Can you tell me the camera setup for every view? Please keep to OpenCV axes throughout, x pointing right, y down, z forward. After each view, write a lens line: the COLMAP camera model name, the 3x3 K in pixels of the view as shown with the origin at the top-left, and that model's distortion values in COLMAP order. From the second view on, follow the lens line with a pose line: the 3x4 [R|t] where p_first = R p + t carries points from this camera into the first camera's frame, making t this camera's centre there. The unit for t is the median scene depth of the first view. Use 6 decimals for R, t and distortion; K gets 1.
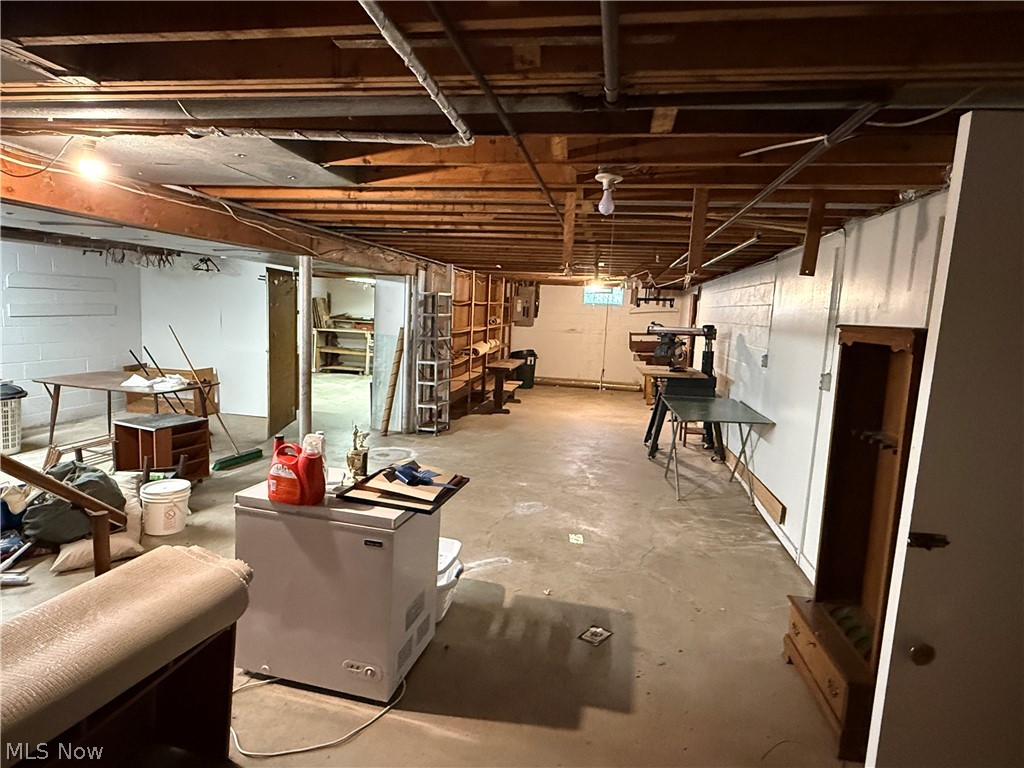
lens RADIAL K [[593.1, 0, 512.4], [0, 593.1, 383.1], [0, 0, 1]] dist [0.002031, 0.000088]
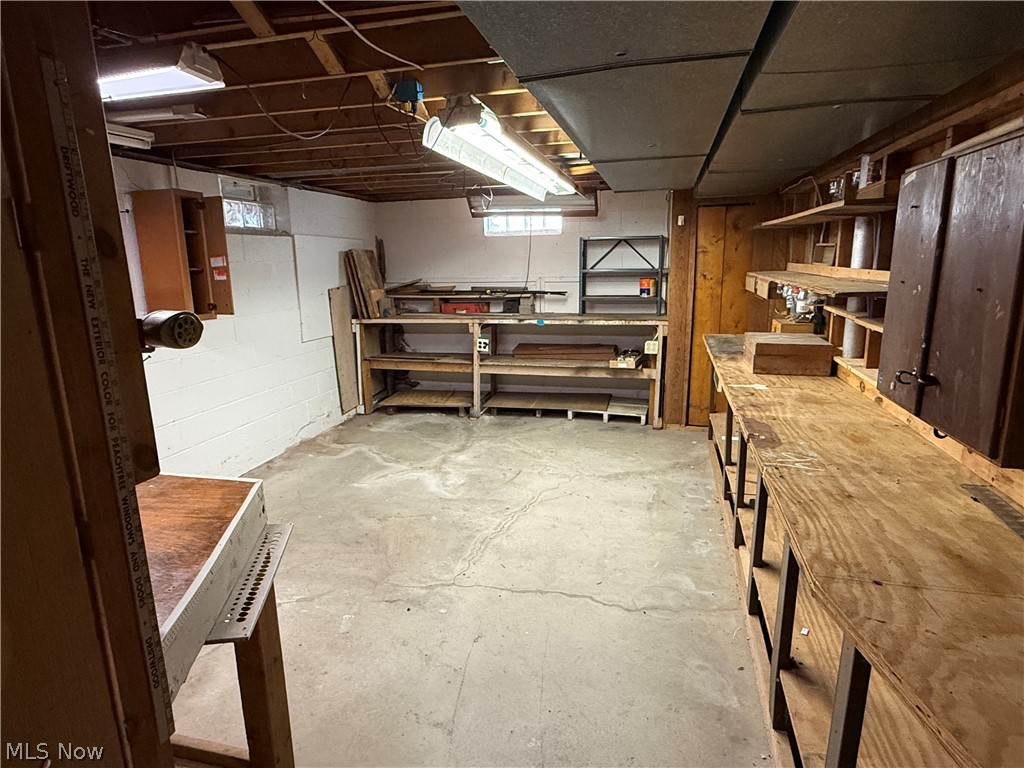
lens RADIAL K [[593.1, 0, 509.2], [0, 593.1, 385.9], [0, 0, 1]] dist [0.002031, 0.000088]
pose [[0.995106, -0.051213, -0.084508, -0.179412], [0.058425, 0.994649, 0.085201, -0.072833], [0.079692, -0.089722, 0.992773, 0.551937]]
